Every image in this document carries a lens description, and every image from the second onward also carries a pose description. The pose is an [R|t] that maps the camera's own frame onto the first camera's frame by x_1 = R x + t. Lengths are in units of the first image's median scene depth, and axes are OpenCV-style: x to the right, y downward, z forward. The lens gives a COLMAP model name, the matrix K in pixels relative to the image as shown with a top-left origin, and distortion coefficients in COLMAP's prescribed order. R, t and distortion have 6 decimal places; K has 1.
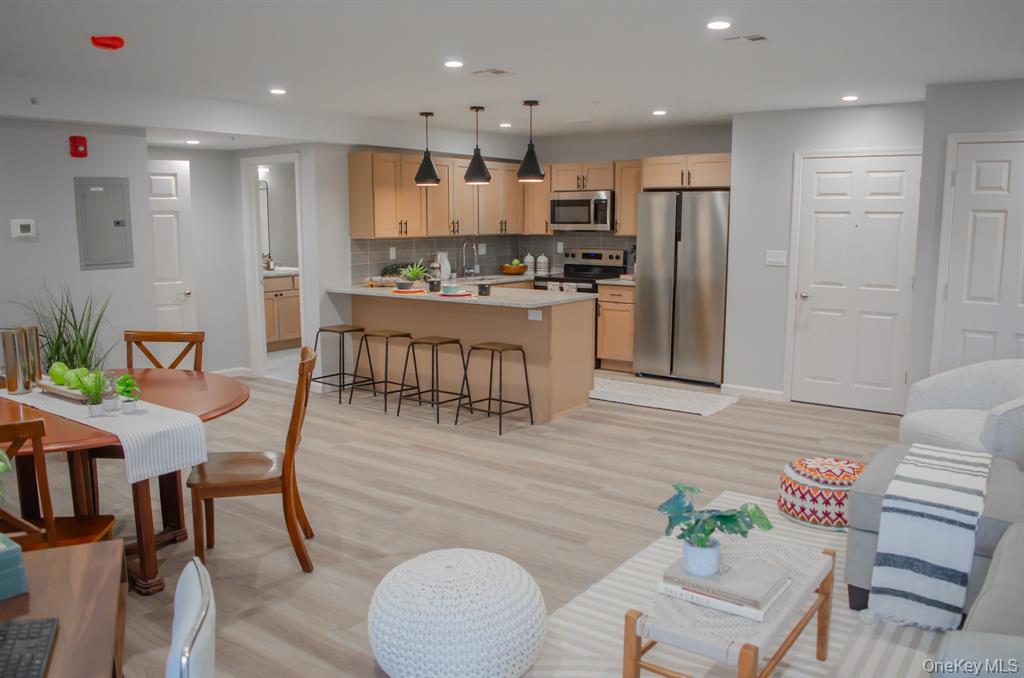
lens RADIAL K [[806.0, 0, 507.8], [0, 806.0, 348.2], [0, 0, 1]] dist [-0.088148, 0.012964]
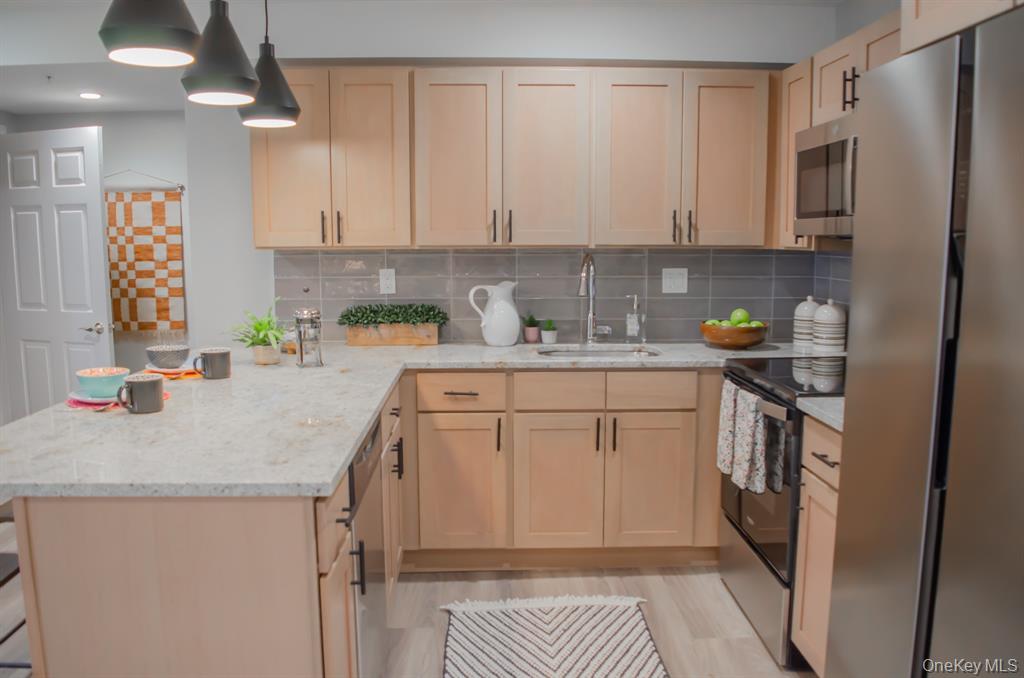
lens RADIAL K [[806.0, 0, 507.8], [0, 806.0, 348.2], [0, 0, 1]] dist [-0.088148, 0.012964]
pose [[0.629560, 0.104651, -0.769872, 0.266701], [-0.120664, 0.992034, 0.036178, -0.099498], [0.767525, 0.070119, 0.637172, 0.714302]]
